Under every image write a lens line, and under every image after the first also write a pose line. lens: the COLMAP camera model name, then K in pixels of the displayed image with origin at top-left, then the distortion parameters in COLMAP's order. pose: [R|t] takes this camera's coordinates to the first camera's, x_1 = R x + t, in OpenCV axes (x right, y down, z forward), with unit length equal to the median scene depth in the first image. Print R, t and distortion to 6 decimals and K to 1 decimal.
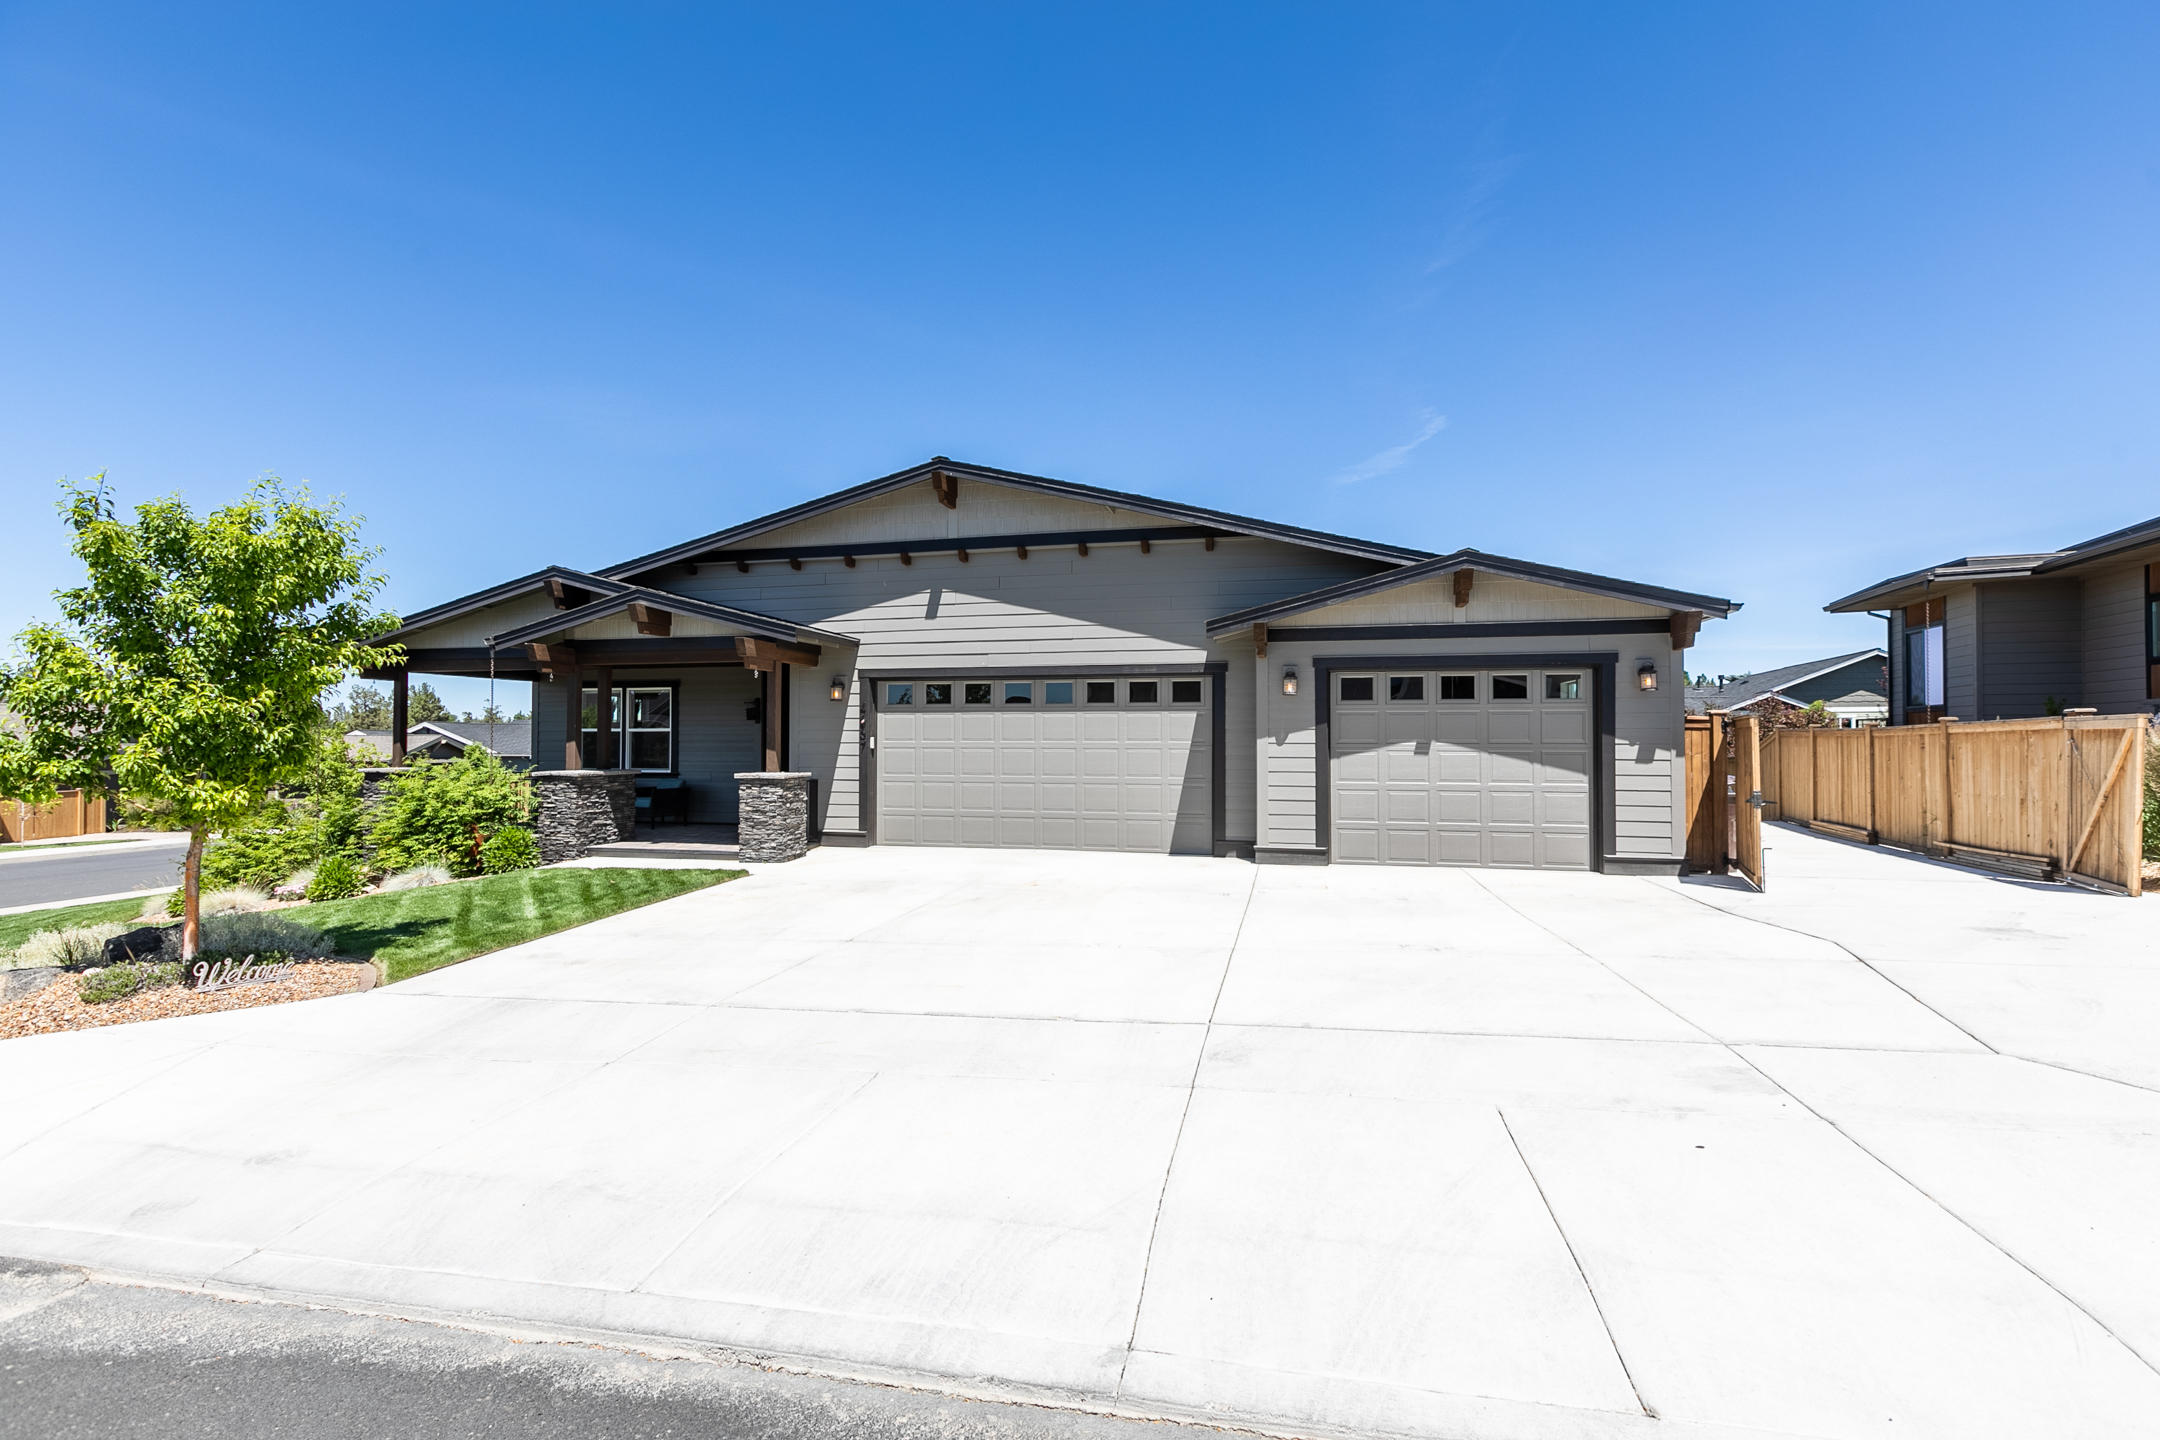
lens RADIAL K [[954.1, 0, 1080.0], [0, 954.1, 720.0], [0, 0, 1]] dist [-0.000245, 0.000341]
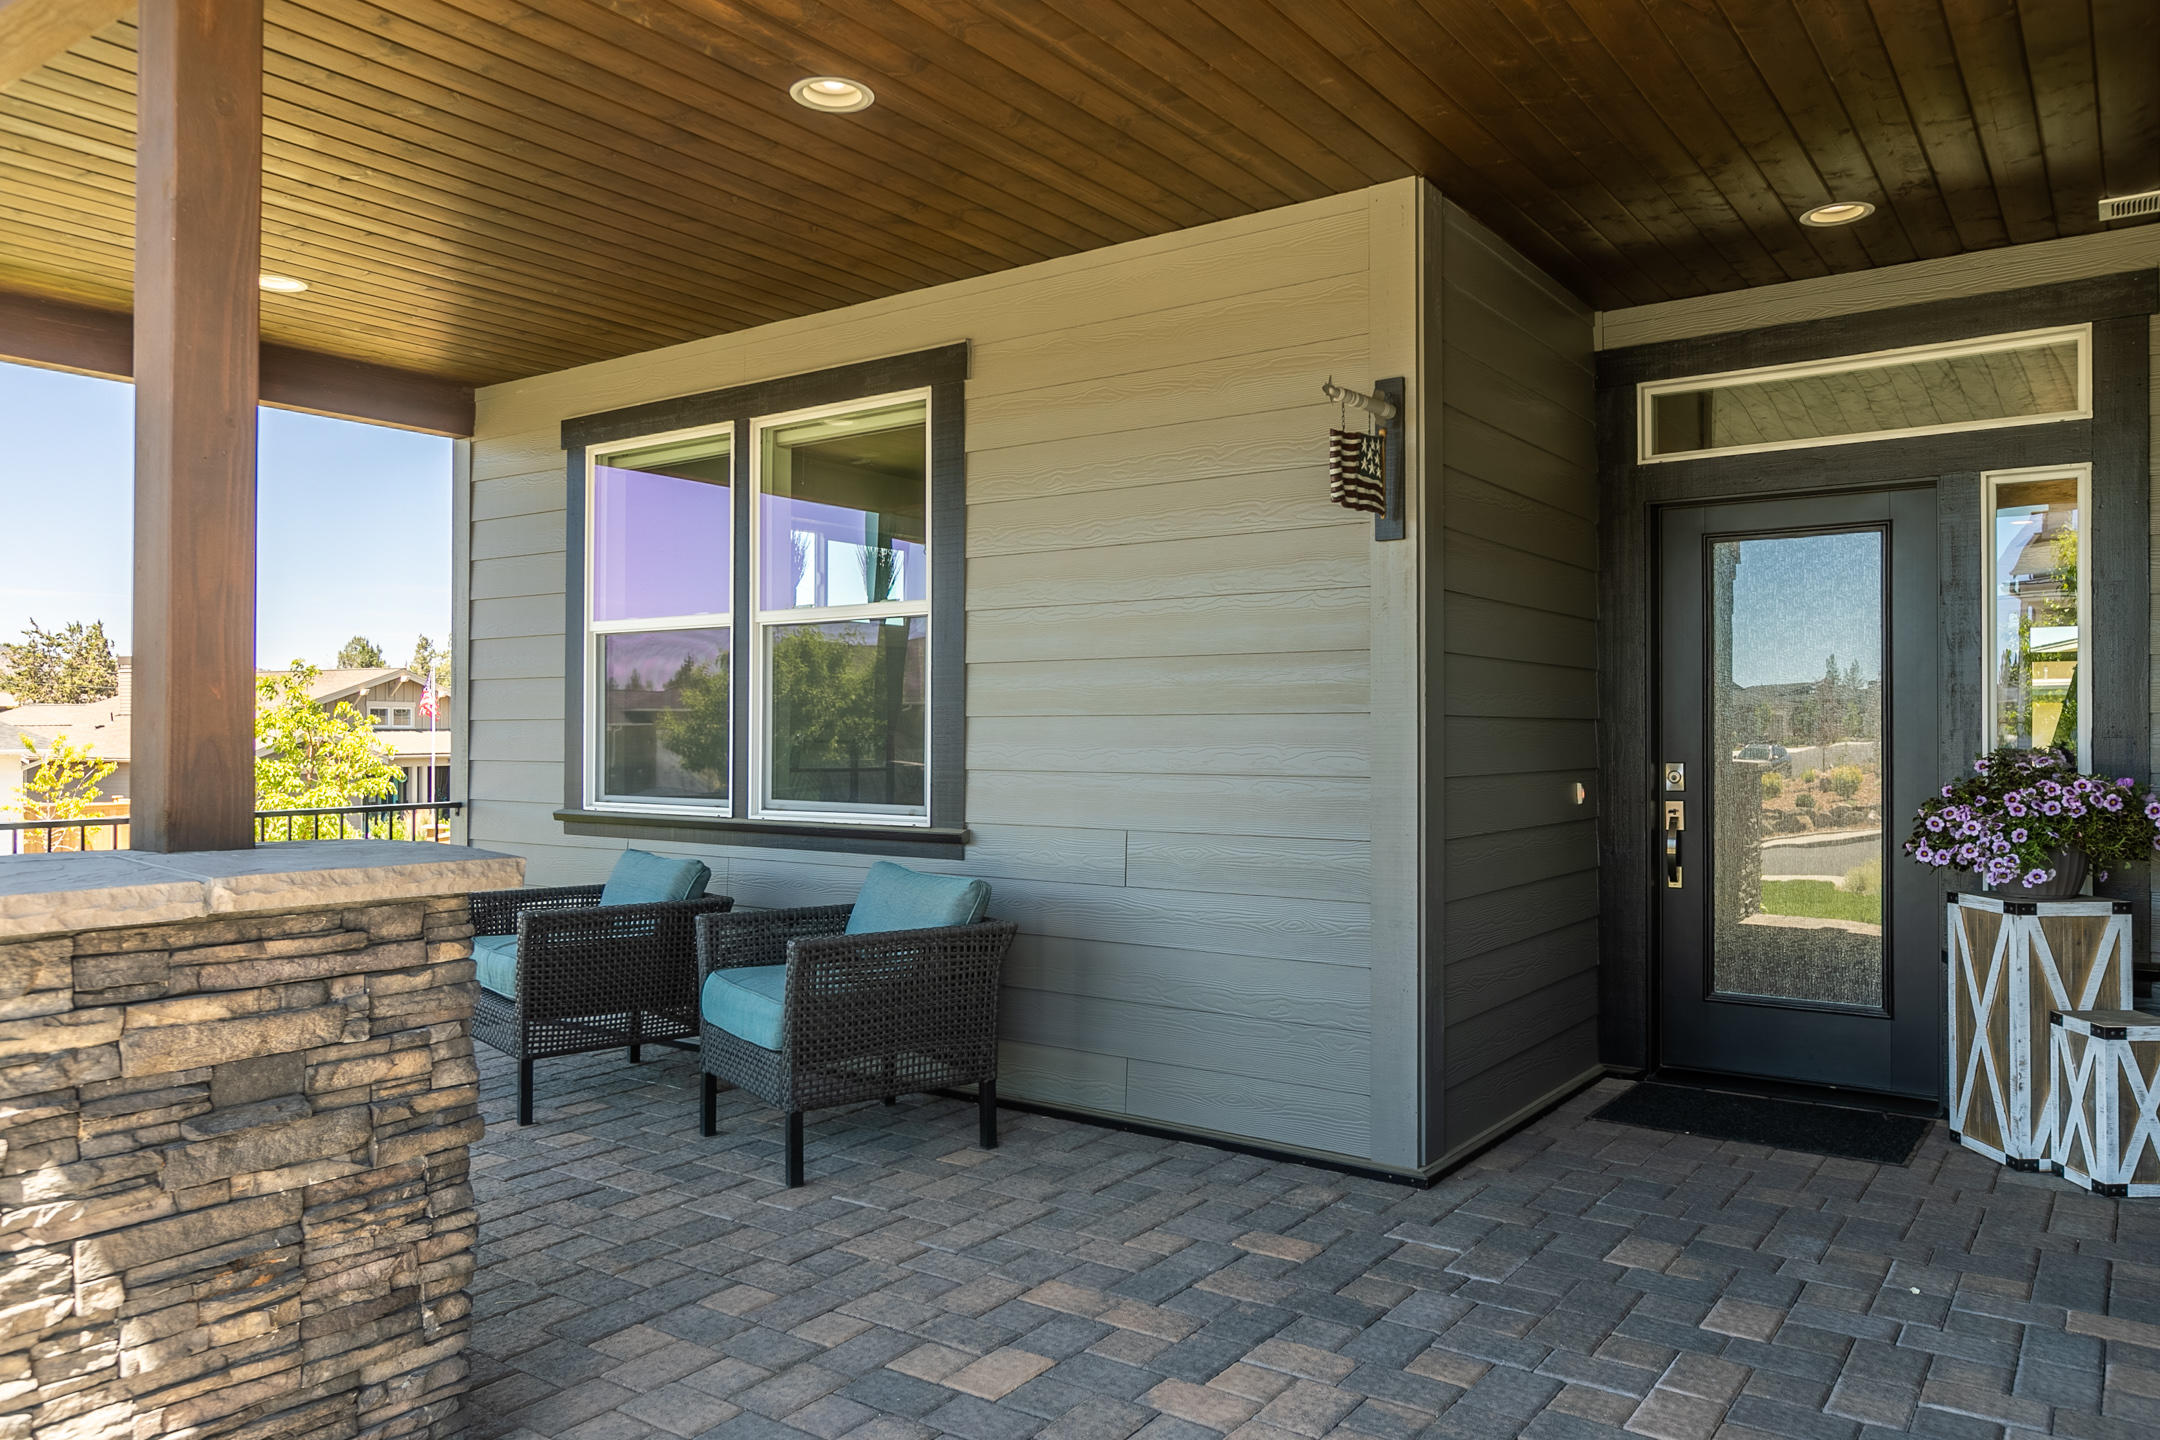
lens RADIAL K [[1500.1, 0, 1080.0], [0, 1500.1, 720.0], [0, 0, 1]] dist [-0.000236, -0.000047]
pose [[0.920990, -0.002289, -0.389579, -0.291808], [0.007040, 0.999917, 0.010768, 0.031169], [0.389522, -0.012660, 0.920930, 0.755054]]
